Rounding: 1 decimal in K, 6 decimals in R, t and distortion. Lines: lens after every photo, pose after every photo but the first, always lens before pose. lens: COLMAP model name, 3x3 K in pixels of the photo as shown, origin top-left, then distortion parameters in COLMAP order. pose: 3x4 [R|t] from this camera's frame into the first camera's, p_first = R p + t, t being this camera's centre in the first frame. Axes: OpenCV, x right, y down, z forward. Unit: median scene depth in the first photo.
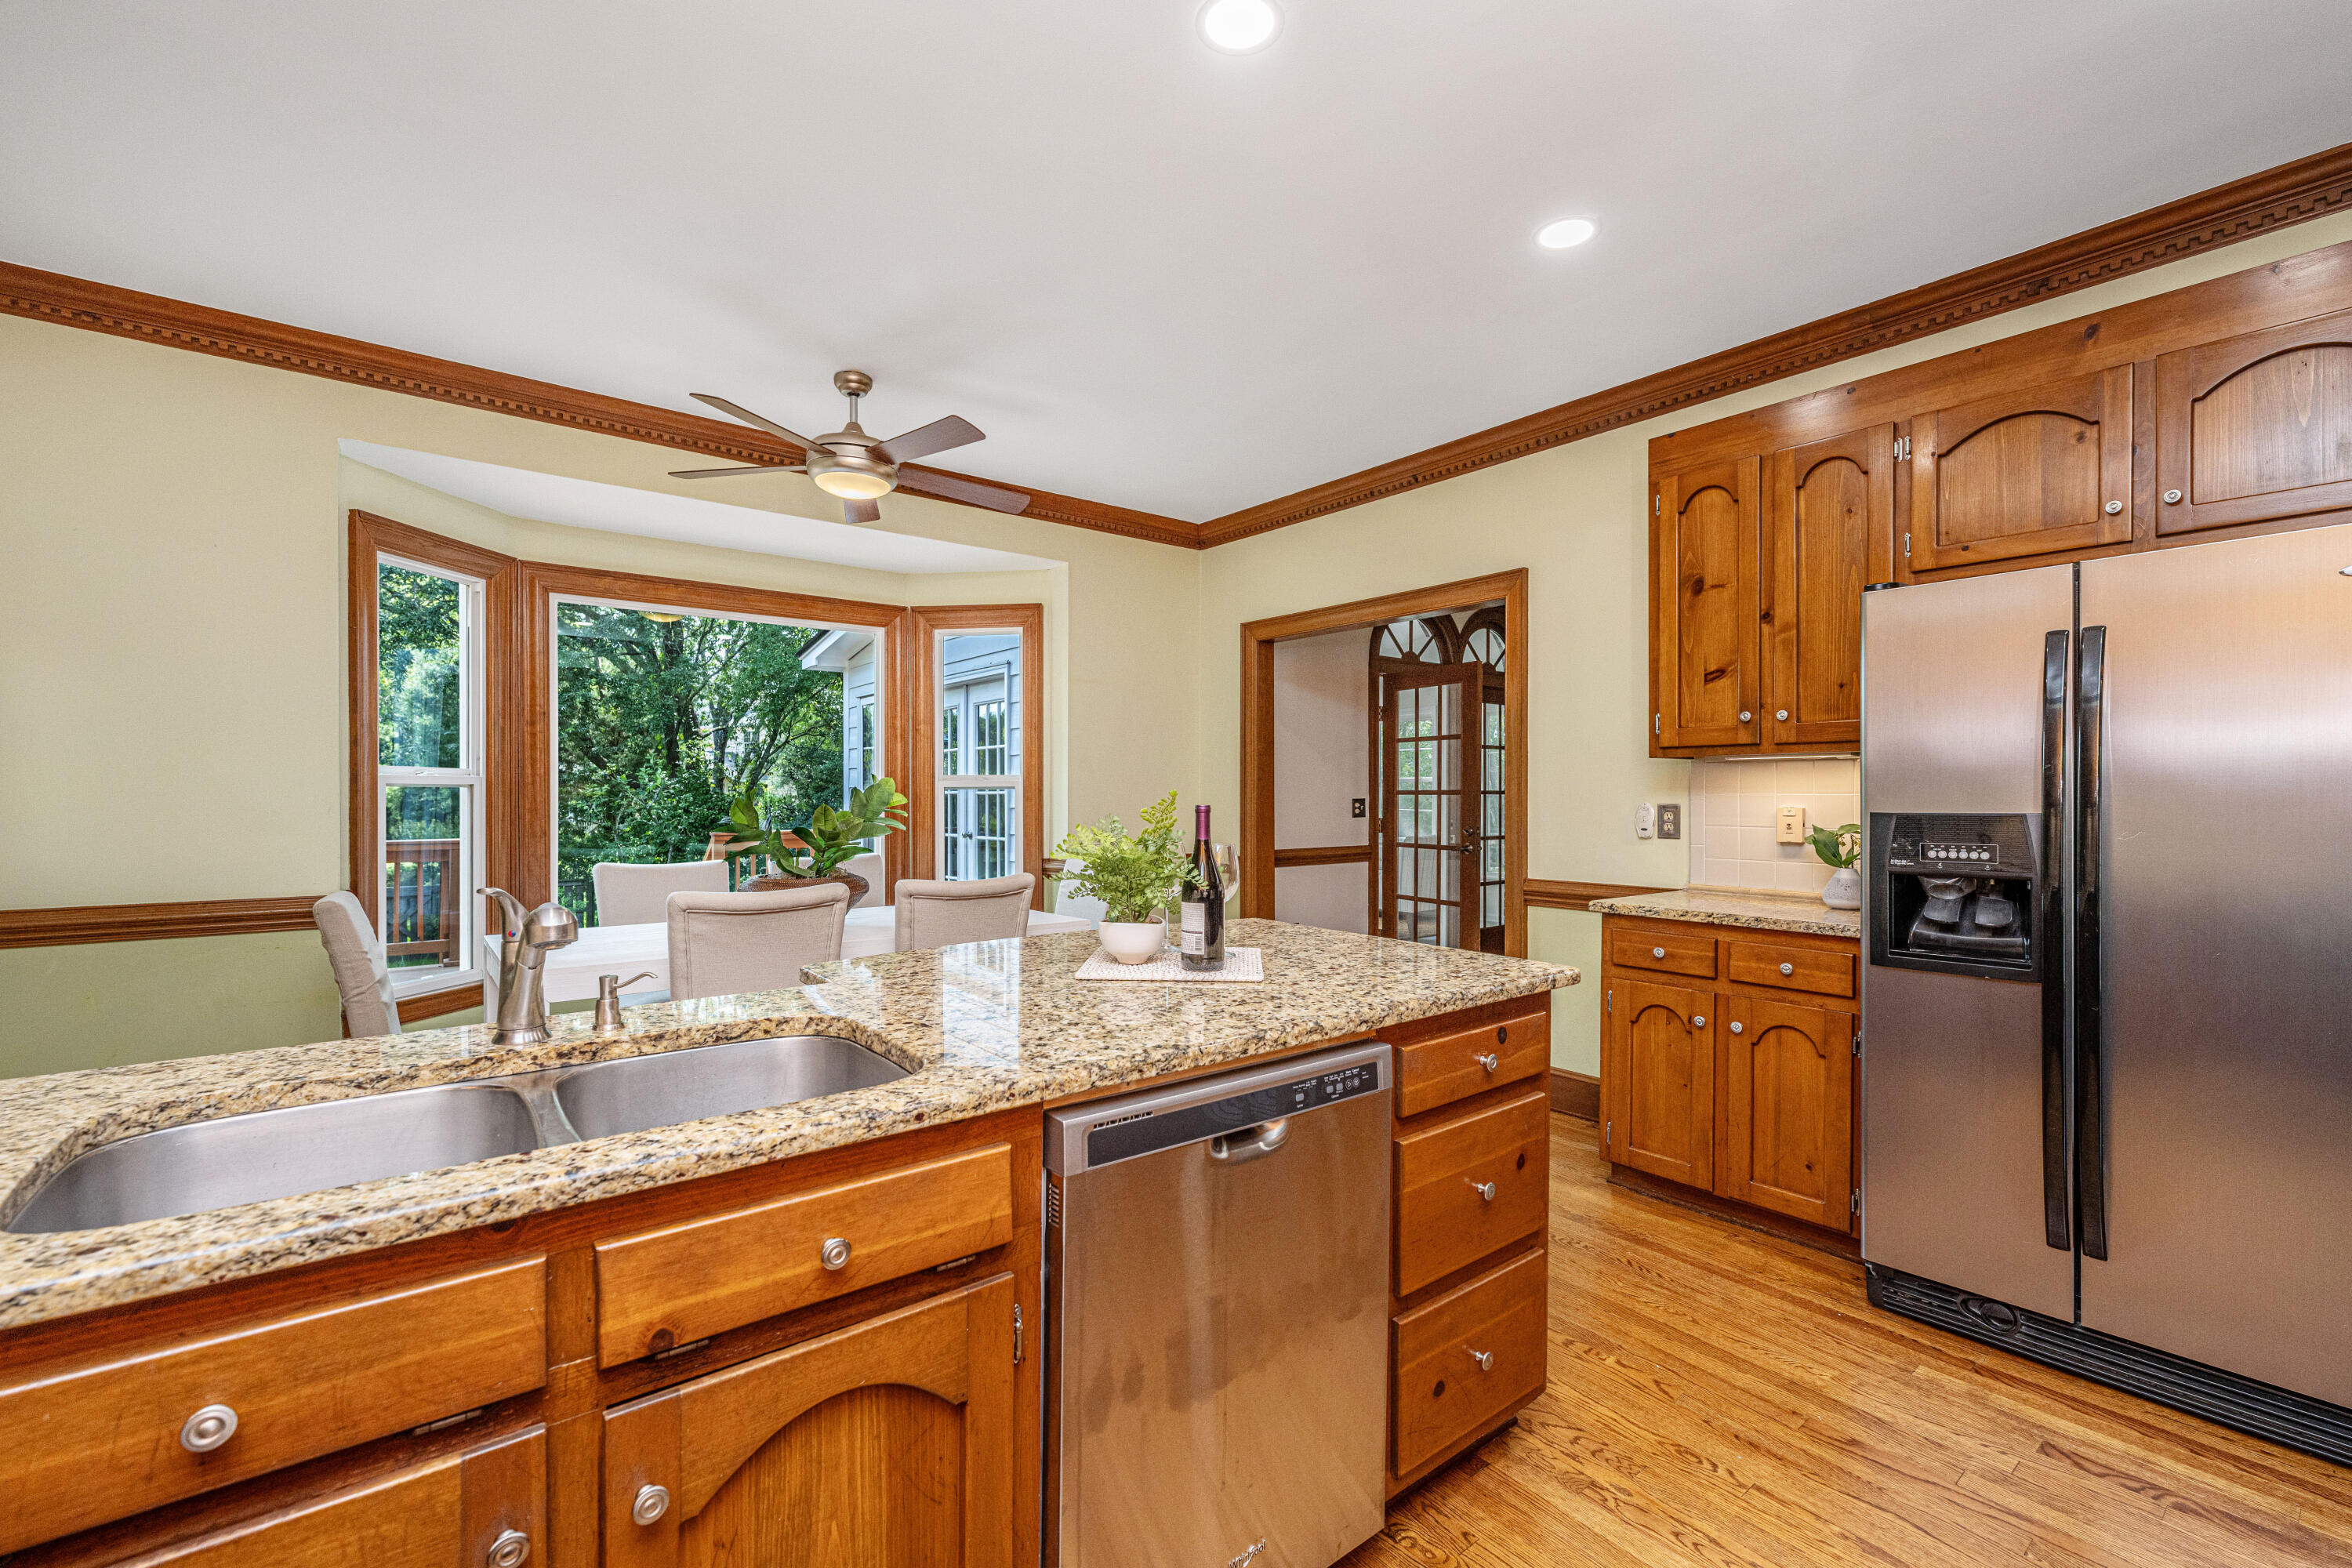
lens RADIAL K [[993.2, 0, 1170.8], [0, 993.2, 793.8], [0, 0, 1]] dist [-0.002423, -0.000003]
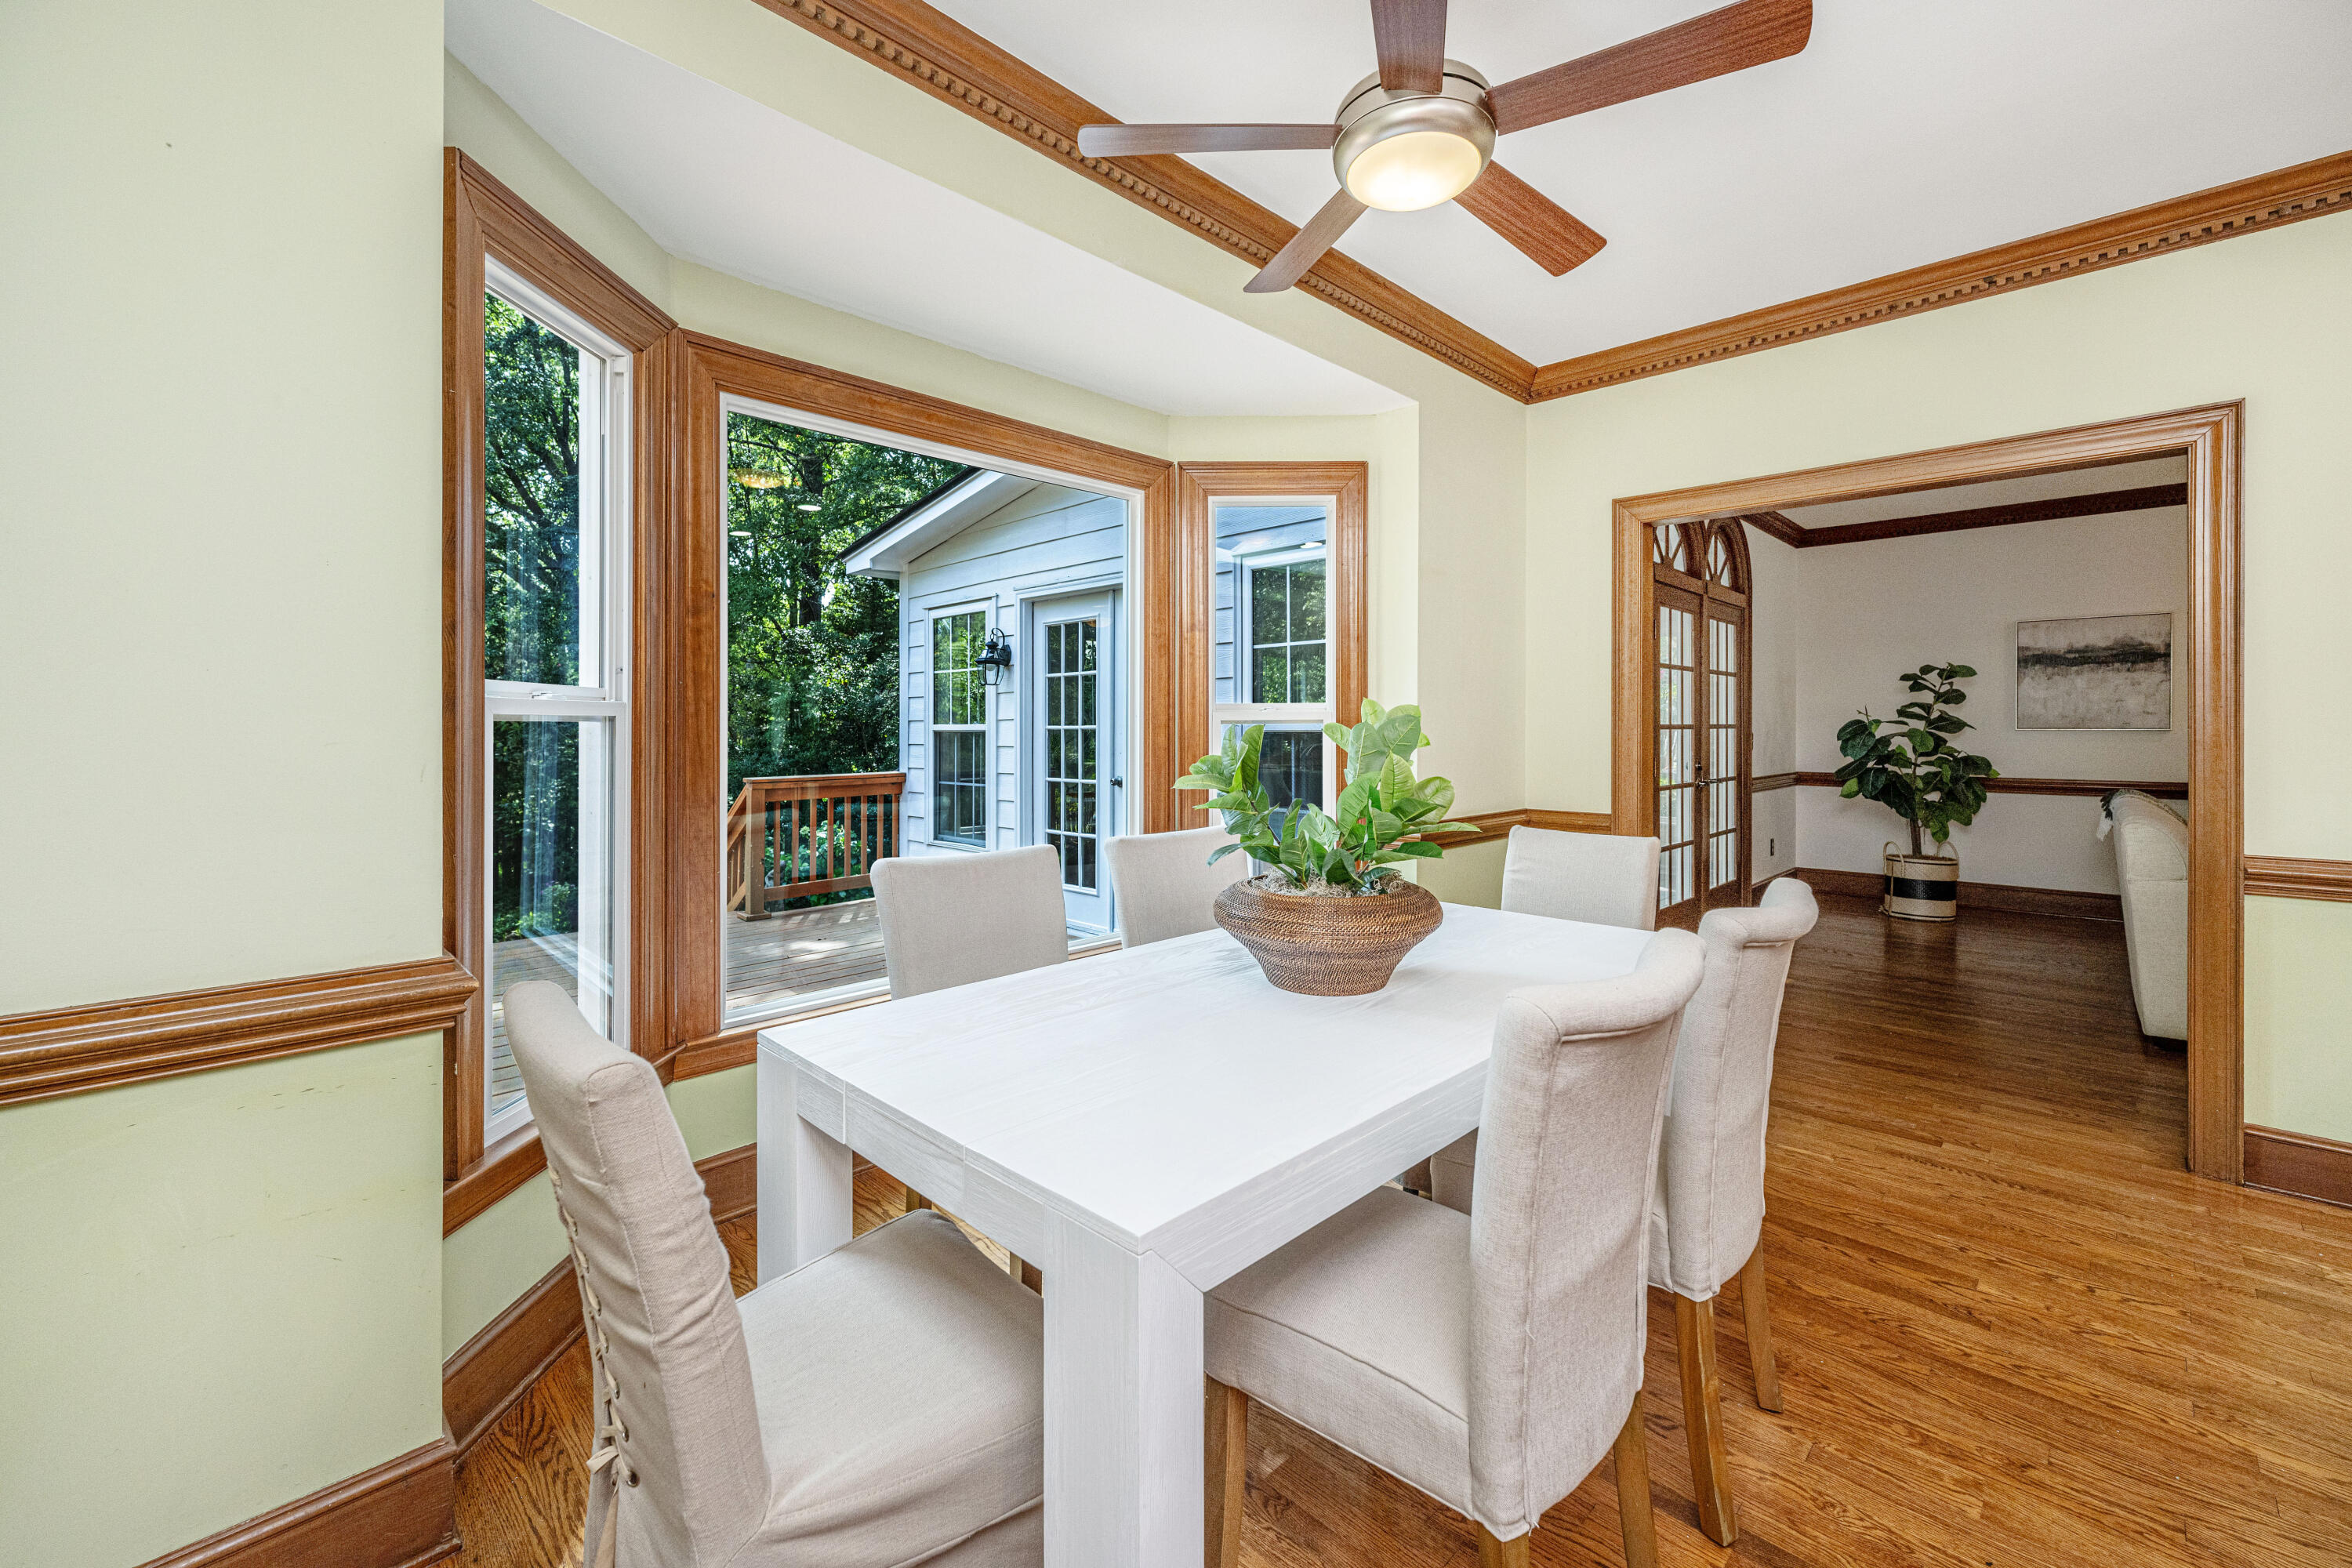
lens RADIAL K [[976.4, 0, 1168.6], [0, 976.4, 720.9], [0, 0, 1]] dist [-0.001002, -0.000452]
pose [[0.993675, -0.001221, 0.112287, -0.360114], [0.001817, 0.999985, -0.005205, -0.003113], [-0.112279, 0.005376, 0.993662, 0.332470]]
